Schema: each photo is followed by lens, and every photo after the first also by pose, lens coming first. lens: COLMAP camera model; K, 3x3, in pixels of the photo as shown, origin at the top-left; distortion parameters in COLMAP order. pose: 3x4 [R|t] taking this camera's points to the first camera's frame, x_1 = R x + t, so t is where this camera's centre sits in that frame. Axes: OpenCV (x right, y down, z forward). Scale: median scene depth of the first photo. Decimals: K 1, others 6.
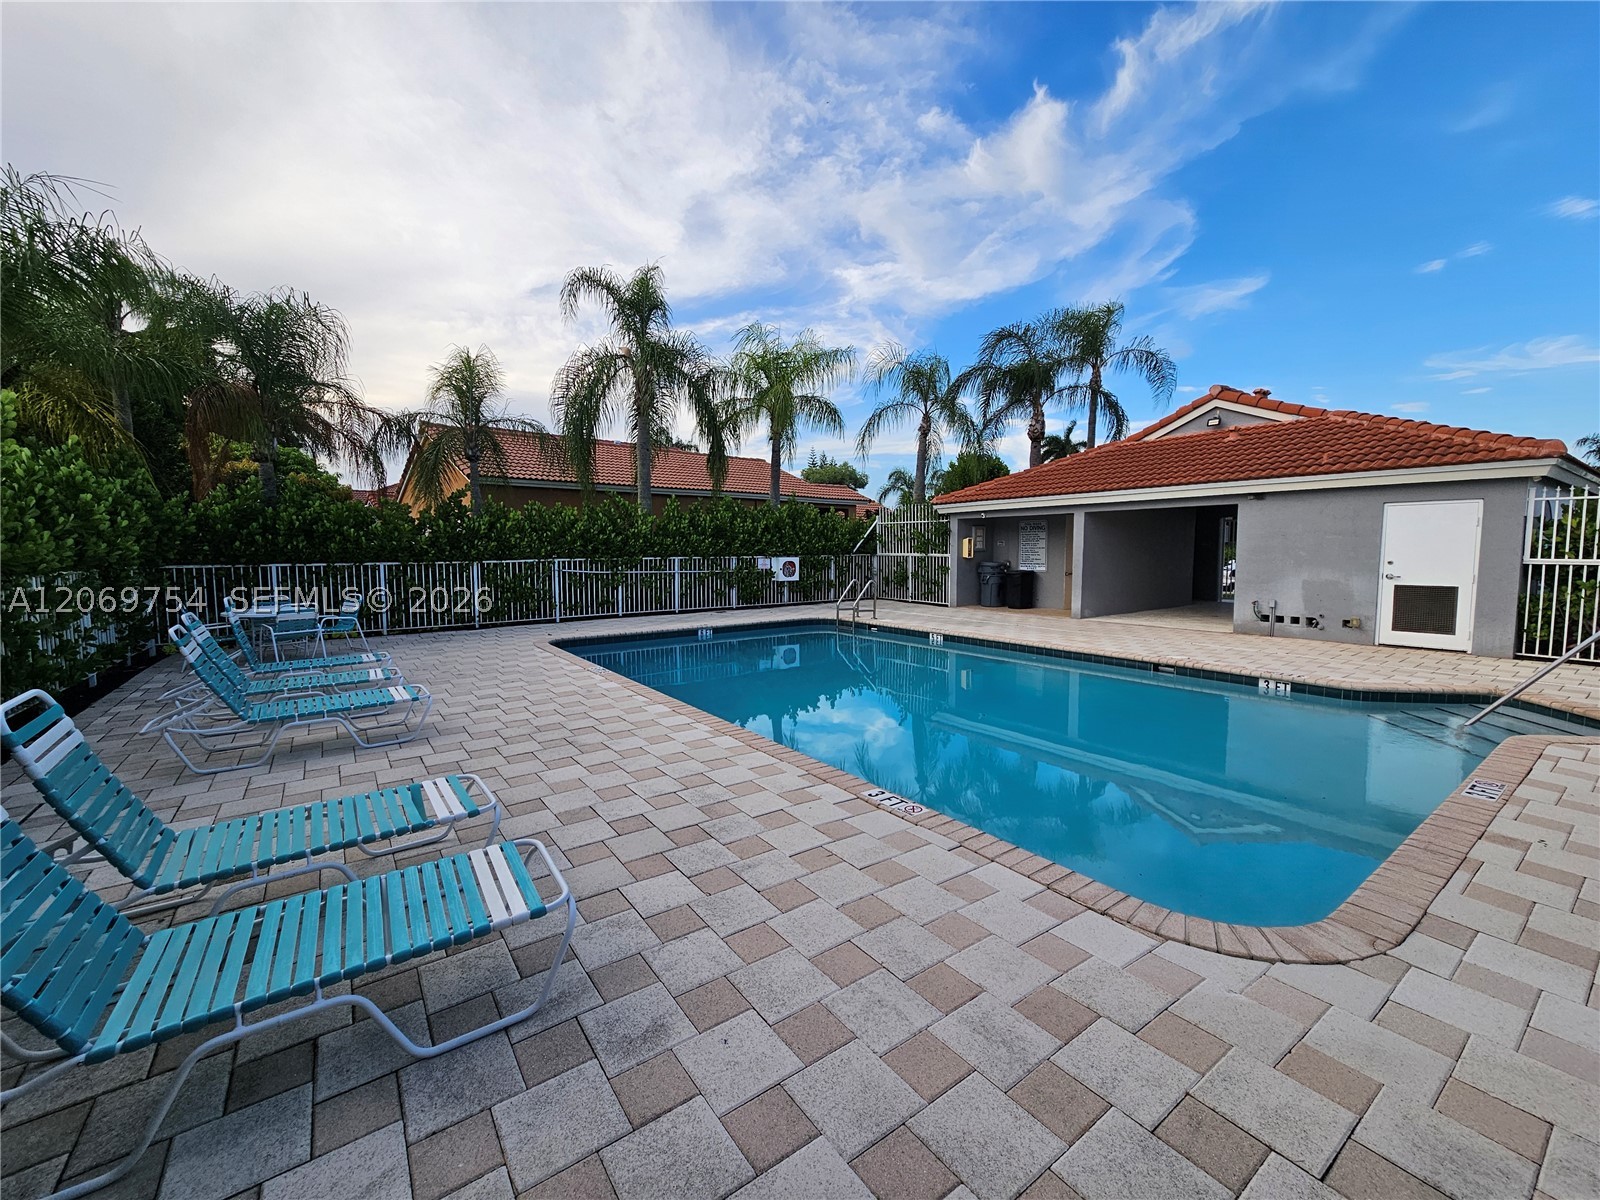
lens RADIAL K [[649.7, 0, 793.1], [0, 649.7, 595.5], [0, 0, 1]] dist [-0.000044, 0.000061]
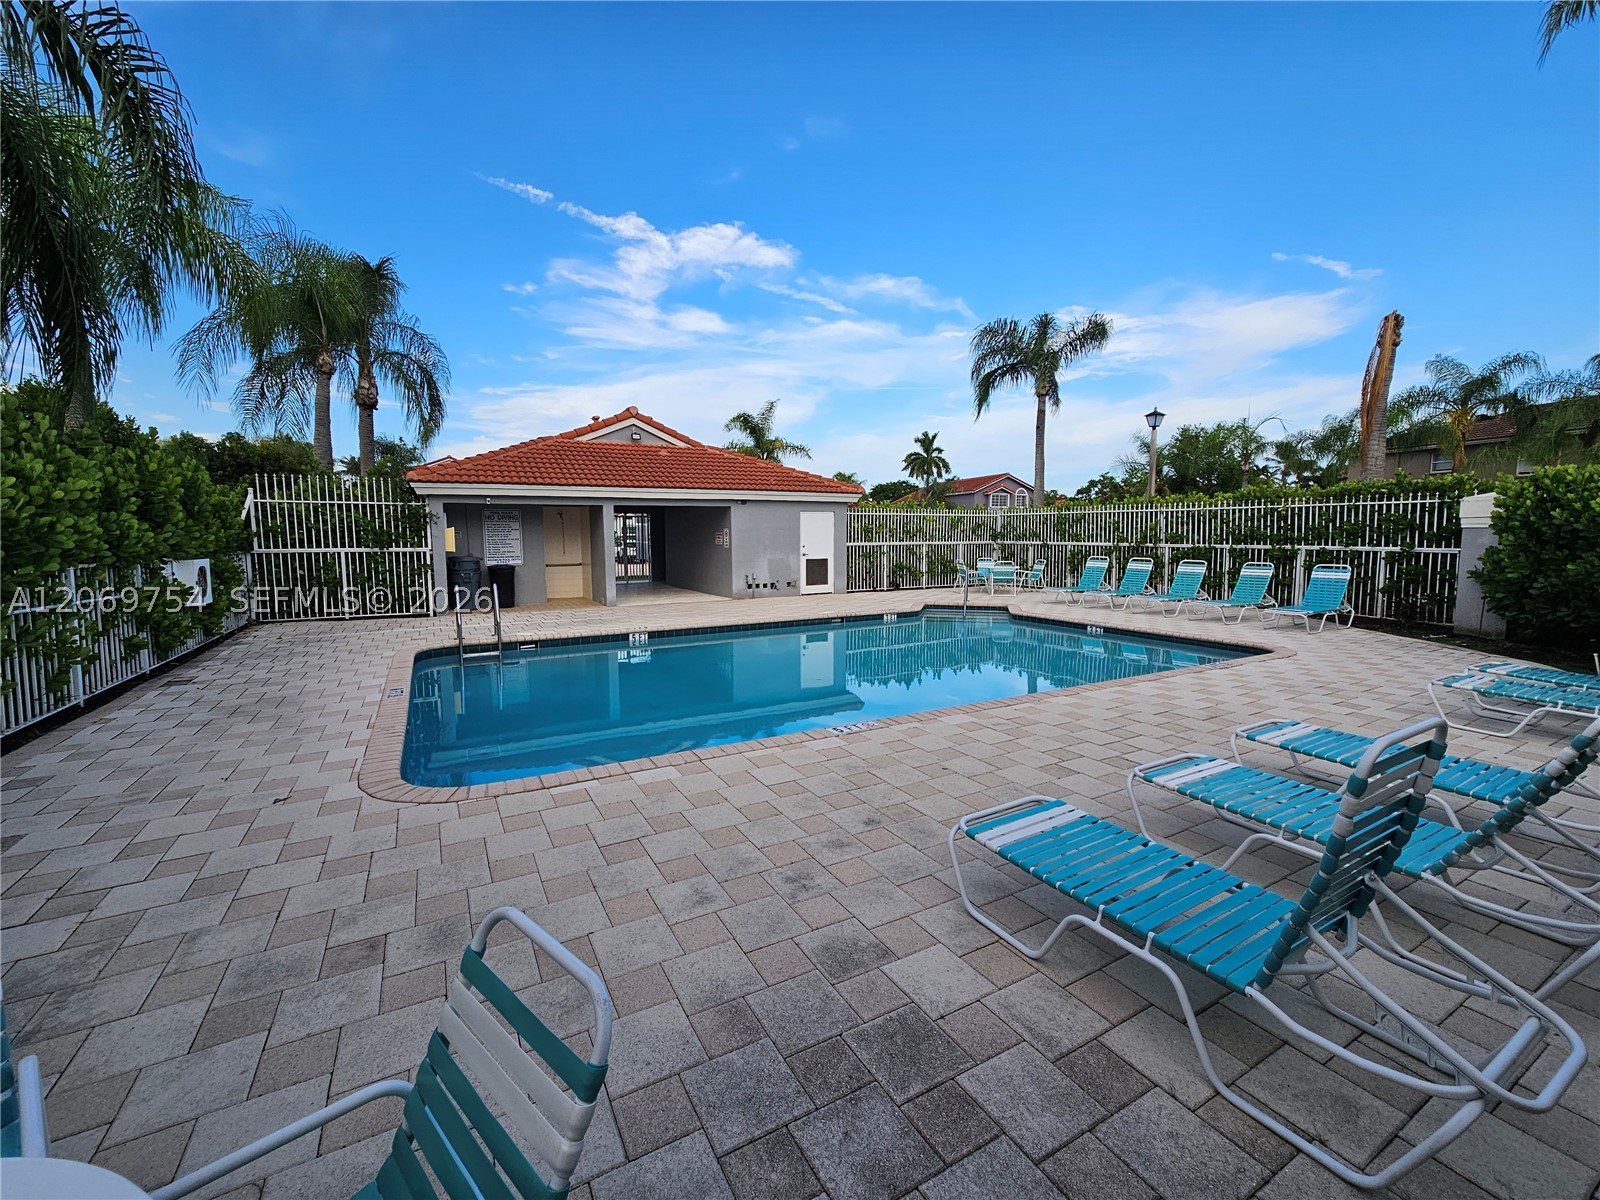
lens RADIAL K [[649.7, 0, 793.1], [0, 649.7, 595.5], [0, 0, 1]] dist [-0.000044, 0.000061]
pose [[0.113314, -0.086379, 0.989797, -0.707787], [0.079848, 0.993783, 0.077586, -0.050305], [-0.990345, 0.070242, 0.119507, 0.735465]]
